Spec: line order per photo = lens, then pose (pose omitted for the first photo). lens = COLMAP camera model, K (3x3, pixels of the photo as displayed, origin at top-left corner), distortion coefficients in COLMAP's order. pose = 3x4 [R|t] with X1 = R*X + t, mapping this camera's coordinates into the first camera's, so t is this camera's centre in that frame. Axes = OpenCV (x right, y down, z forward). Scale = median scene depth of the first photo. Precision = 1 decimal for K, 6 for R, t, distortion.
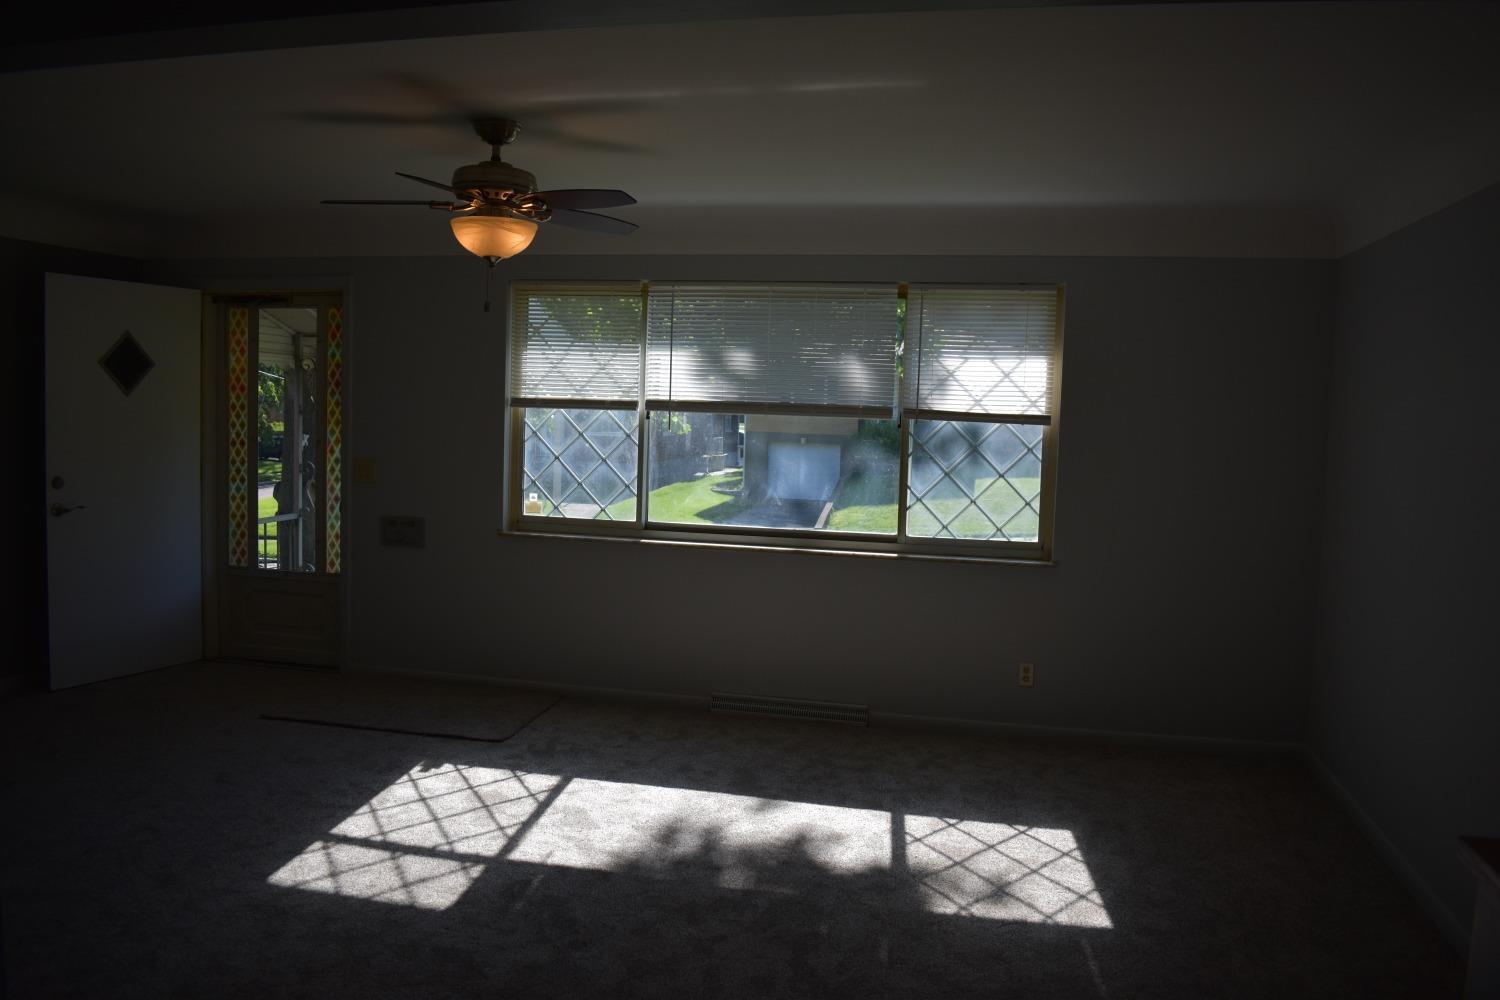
lens RADIAL K [[1214.0, 0, 750.0], [0, 1214.0, 500.0], [0, 0, 1]] dist [-0.054188, 0.002347]
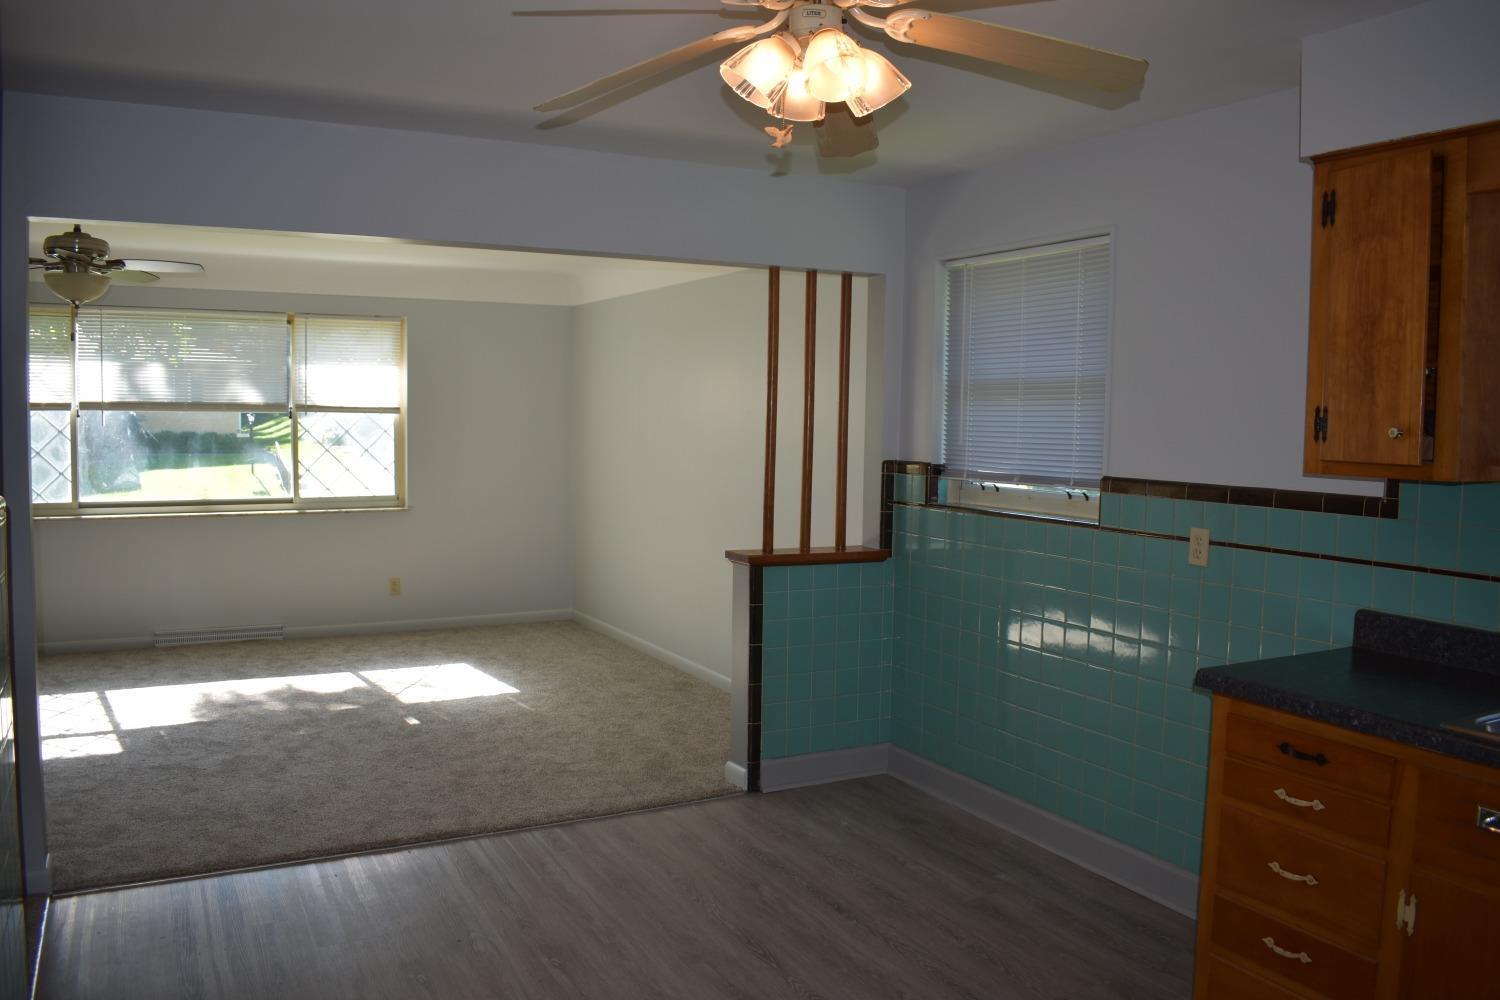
lens RADIAL K [[1214.0, 0, 750.0], [0, 1214.0, 500.0], [0, 0, 1]] dist [-0.054188, 0.002347]
pose [[0.764017, -0.067449, 0.641660, -0.362516], [0.060491, 0.997628, 0.032841, 0.019070], [-0.642354, 0.013723, 0.766285, -0.375951]]
